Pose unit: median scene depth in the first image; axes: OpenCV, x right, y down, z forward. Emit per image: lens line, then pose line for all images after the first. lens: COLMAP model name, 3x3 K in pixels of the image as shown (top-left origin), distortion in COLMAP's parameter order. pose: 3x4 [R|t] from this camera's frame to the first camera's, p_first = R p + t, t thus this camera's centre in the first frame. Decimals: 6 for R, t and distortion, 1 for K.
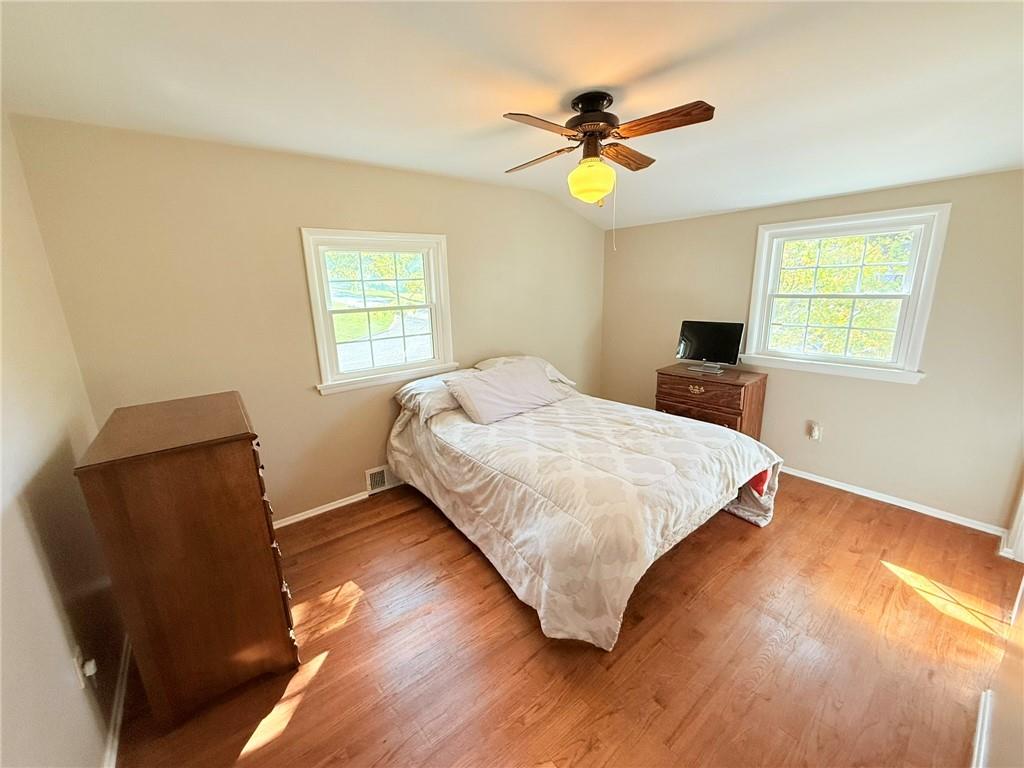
lens RADIAL K [[406.8, 0, 513.3], [0, 406.8, 383.4], [0, 0, 1]] dist [0.019566, -0.000101]
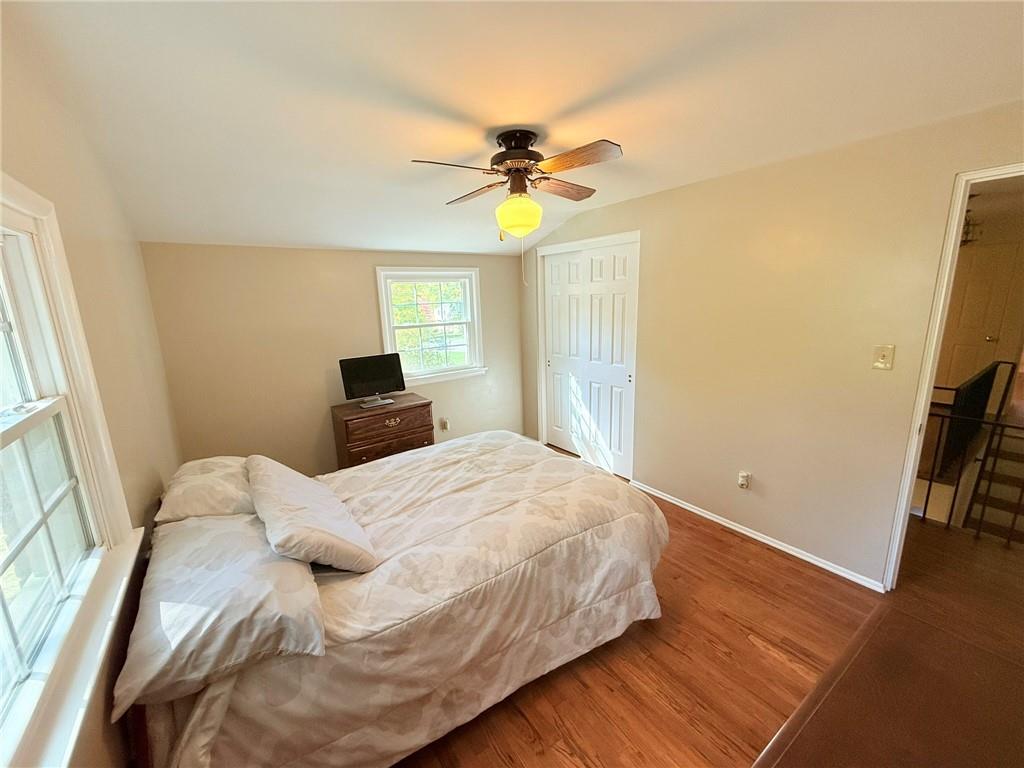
lens RADIAL K [[406.8, 0, 513.3], [0, 406.8, 383.4], [0, 0, 1]] dist [0.019566, -0.000101]
pose [[0.071629, -0.187770, 0.979598, -0.615548], [0.273770, 0.948102, 0.161715, -0.194676], [-0.959124, 0.256601, 0.119317, 0.715194]]
